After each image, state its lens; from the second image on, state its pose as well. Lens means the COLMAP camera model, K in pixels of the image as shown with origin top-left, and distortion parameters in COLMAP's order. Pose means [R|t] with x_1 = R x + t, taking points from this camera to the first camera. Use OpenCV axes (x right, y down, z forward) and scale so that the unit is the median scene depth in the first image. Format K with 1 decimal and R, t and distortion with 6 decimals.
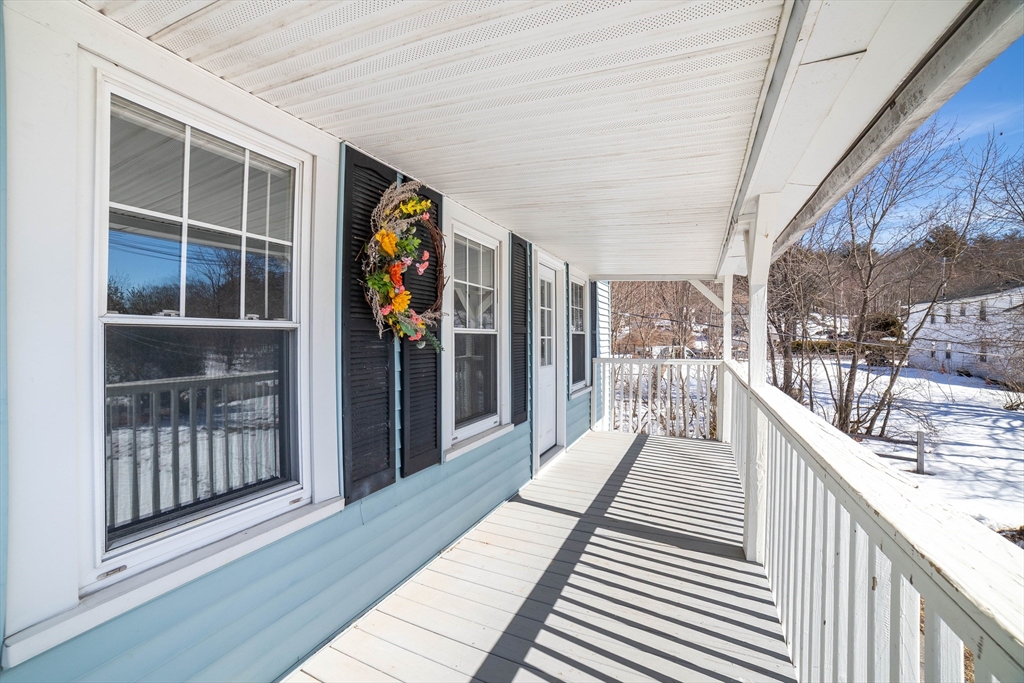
lens RADIAL K [[421.8, 0, 512.0], [0, 421.8, 341.5], [0, 0, 1]] dist [-0.000122, -0.000004]
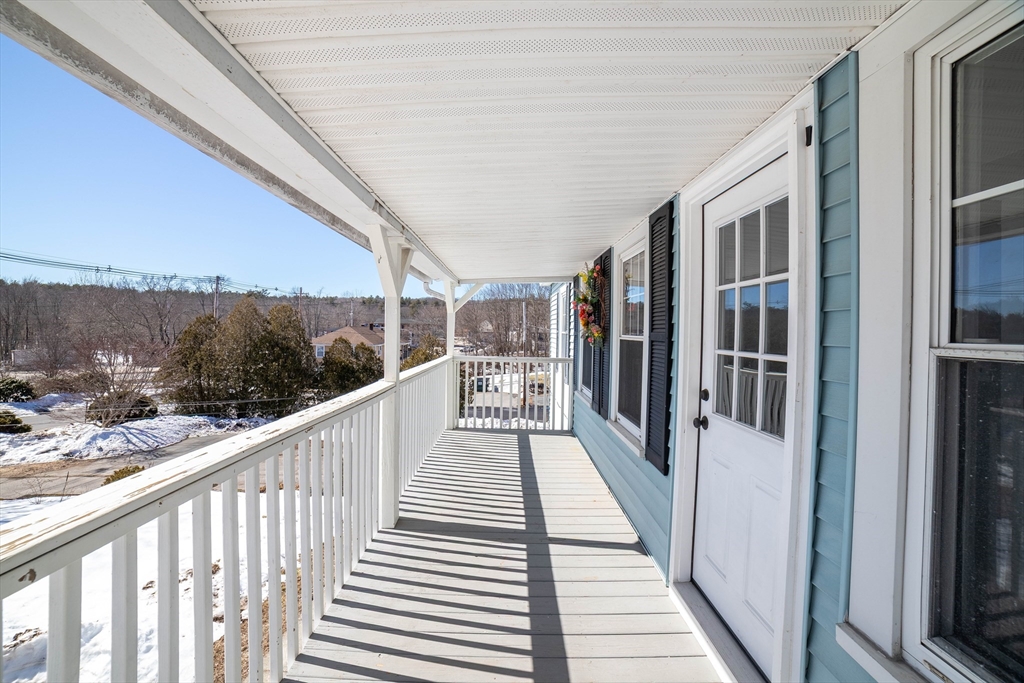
lens RADIAL K [[406.6, 0, 512.0], [0, 406.6, 341.5], [0, 0, 1]] dist [0.000065, 0.000000]
pose [[-0.913713, -0.034679, -0.404878, 0.612038], [-0.035153, 0.999362, -0.006267, 0.006074], [0.404837, 0.008507, -0.914349, 1.795330]]
